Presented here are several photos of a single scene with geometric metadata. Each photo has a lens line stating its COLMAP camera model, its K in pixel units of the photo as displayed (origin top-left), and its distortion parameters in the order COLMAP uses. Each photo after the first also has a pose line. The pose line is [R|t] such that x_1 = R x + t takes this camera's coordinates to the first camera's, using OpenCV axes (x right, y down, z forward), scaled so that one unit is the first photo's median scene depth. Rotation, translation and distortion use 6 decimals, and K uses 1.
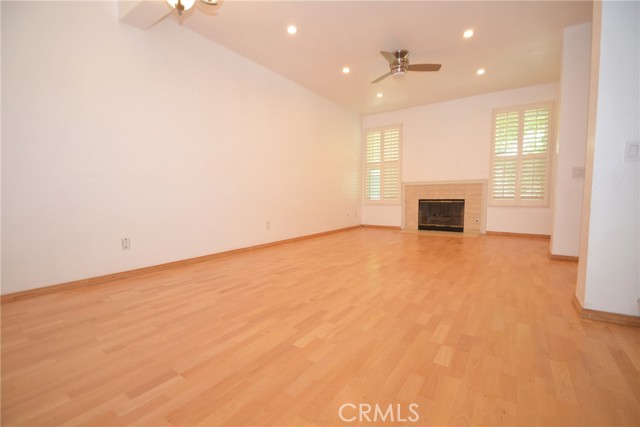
lens RADIAL K [[283.9, 0, 317.2], [0, 283.9, 219.2], [0, 0, 1]] dist [0.004785, -0.001004]
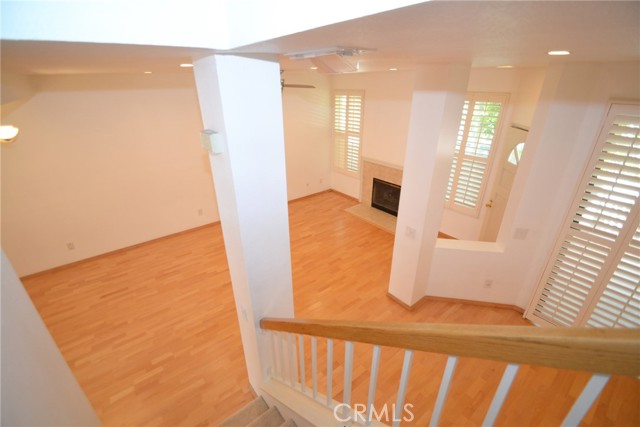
lens RADIAL K [[283.9, 0, 317.2], [0, 283.9, 219.2], [0, 0, 1]] dist [0.004785, -0.001004]
pose [[0.954075, 0.127777, -0.270949, 0.511243], [-0.019804, 0.929393, 0.368560, -0.327495], [0.298912, -0.346268, 0.889241, 0.032400]]
